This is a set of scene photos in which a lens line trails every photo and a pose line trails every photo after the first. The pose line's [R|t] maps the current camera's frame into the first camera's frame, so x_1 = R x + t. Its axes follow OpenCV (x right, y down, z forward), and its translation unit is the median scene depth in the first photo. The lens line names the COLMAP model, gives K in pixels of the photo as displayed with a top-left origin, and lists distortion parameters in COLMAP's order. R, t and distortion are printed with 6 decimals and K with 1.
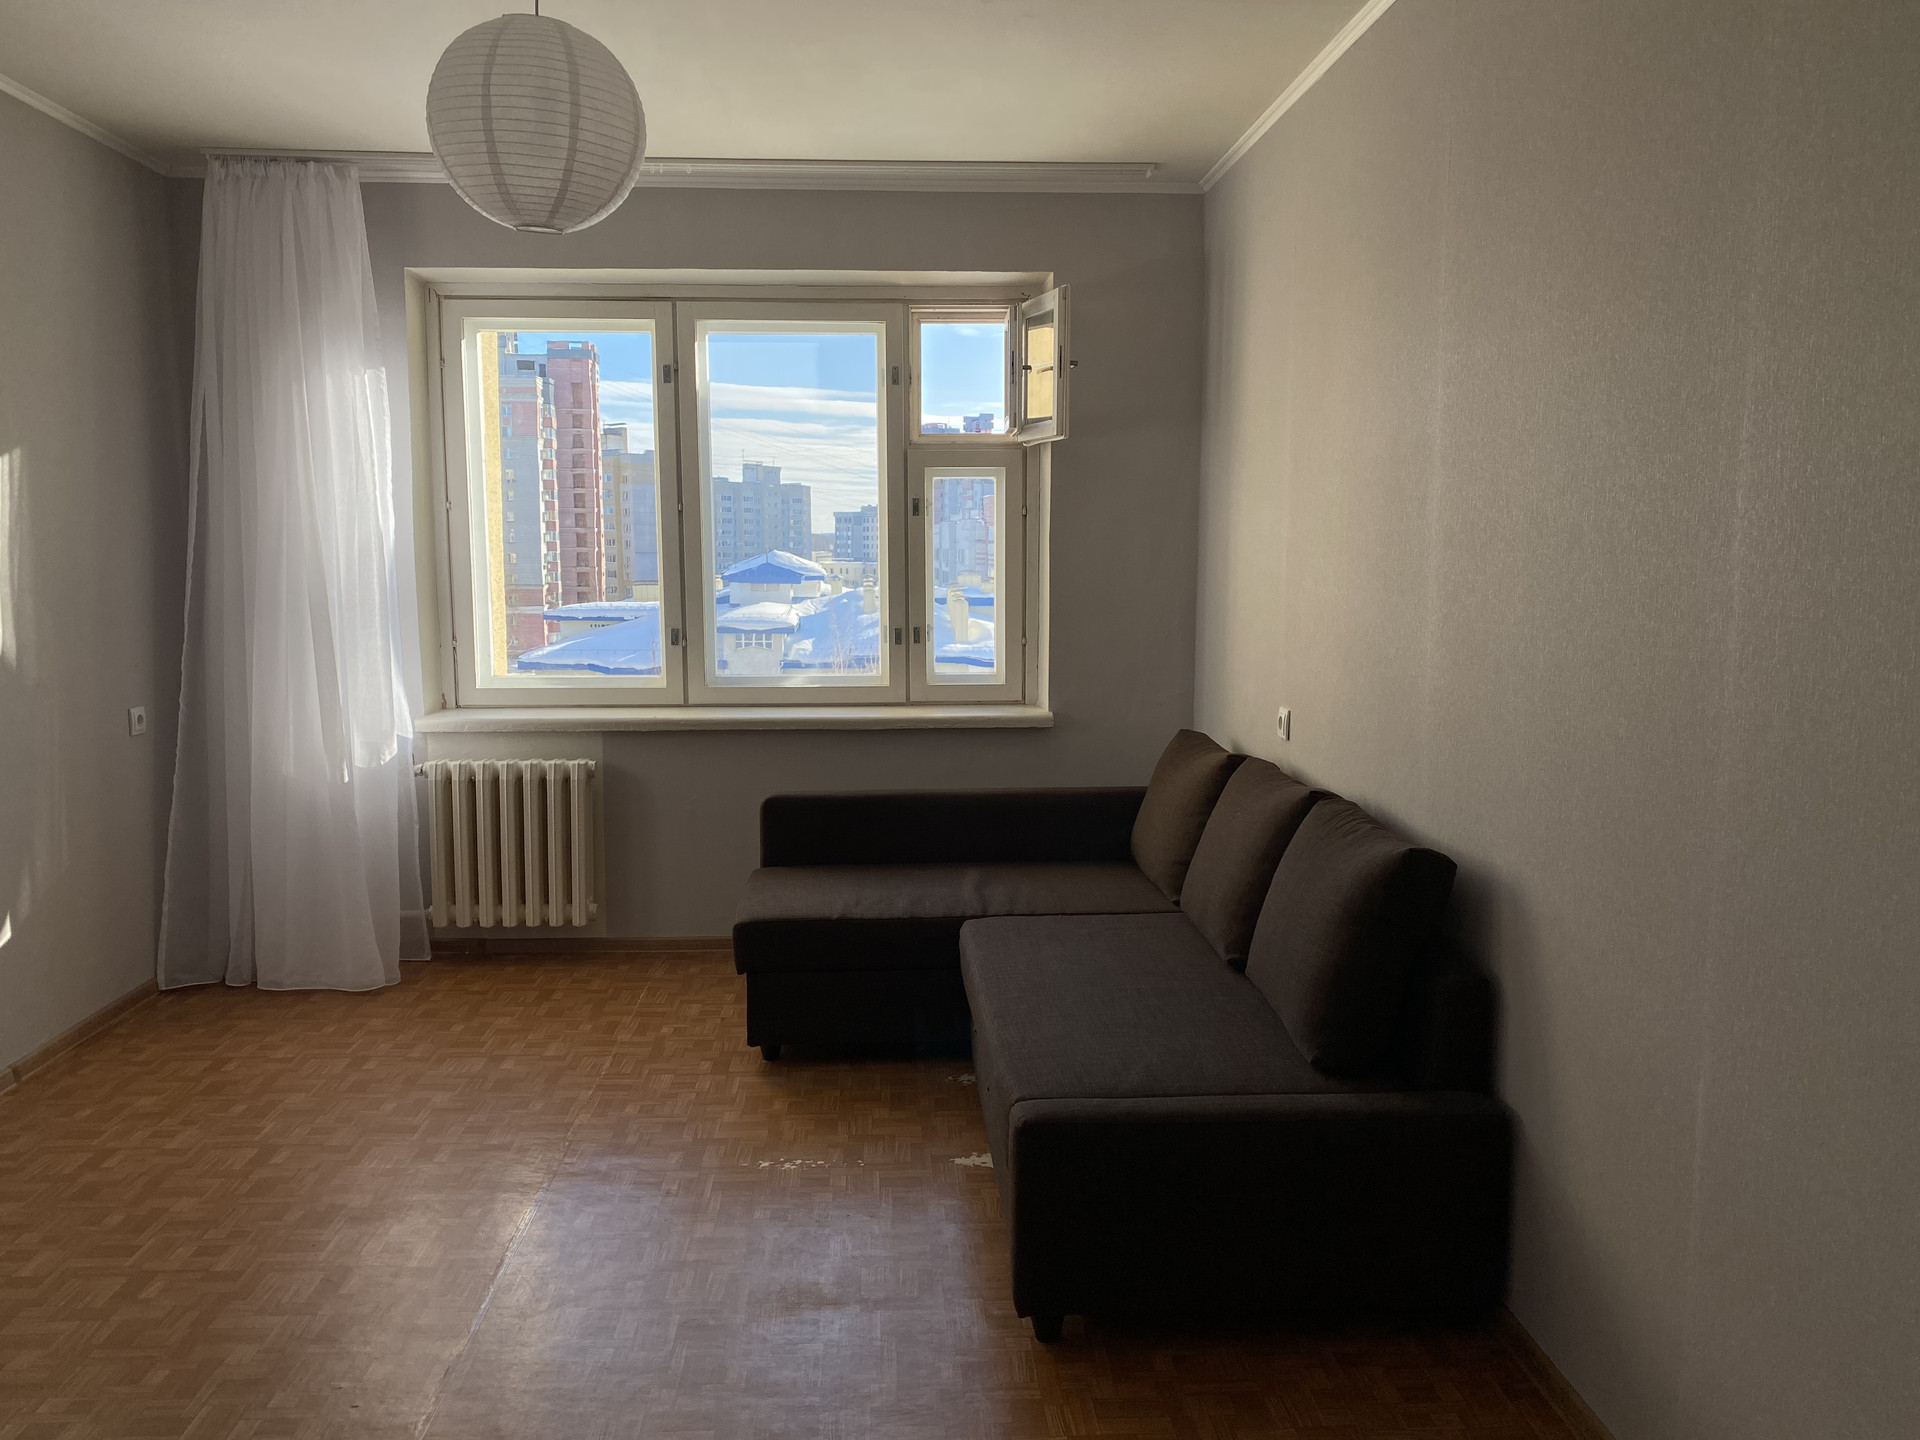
lens RADIAL K [[1415.9, 0, 960.0], [0, 1415.9, 720.0], [0, 0, 1]] dist [-0.032678, -0.009163]
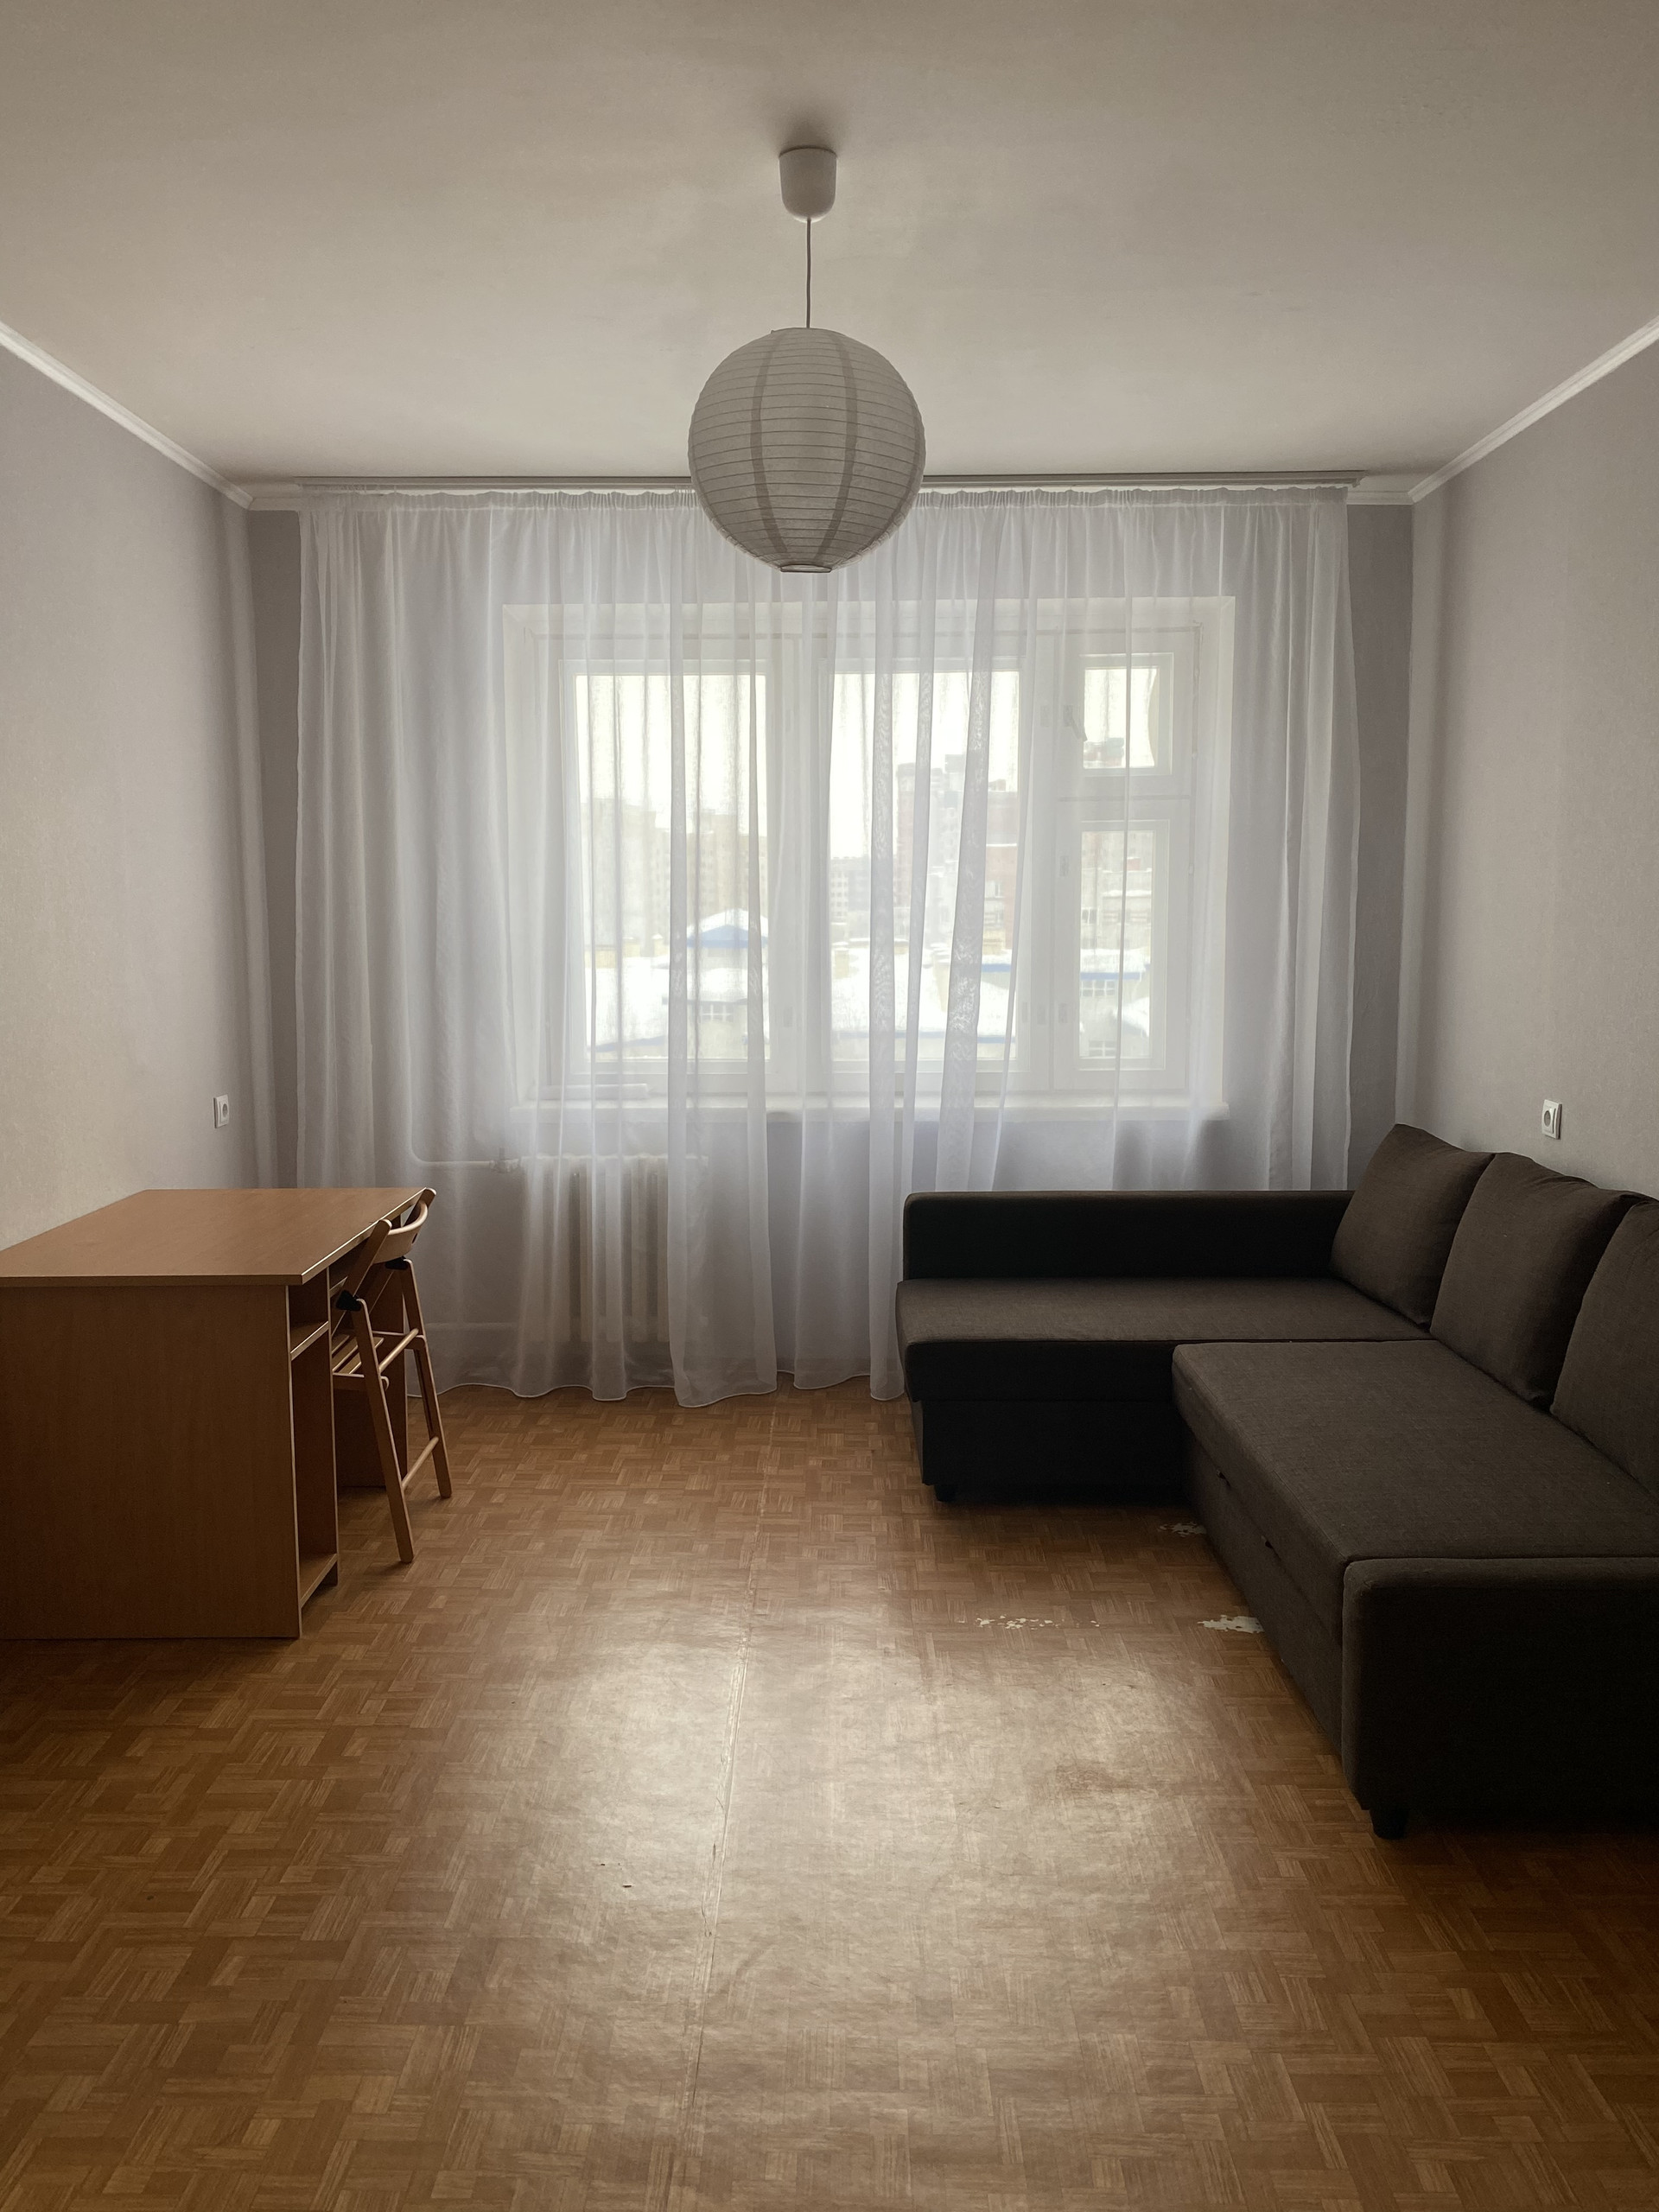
lens RADIAL K [[1631.2, 0, 829.5], [0, 1631.2, 1106.0], [0, 0, 1]] dist [-0.032678, -0.009163]
pose [[0.995982, 0.002329, -0.089522, -0.144347], [-0.002052, 0.999993, 0.003190, -0.008988], [0.089529, -0.002993, 0.995980, -0.014795]]
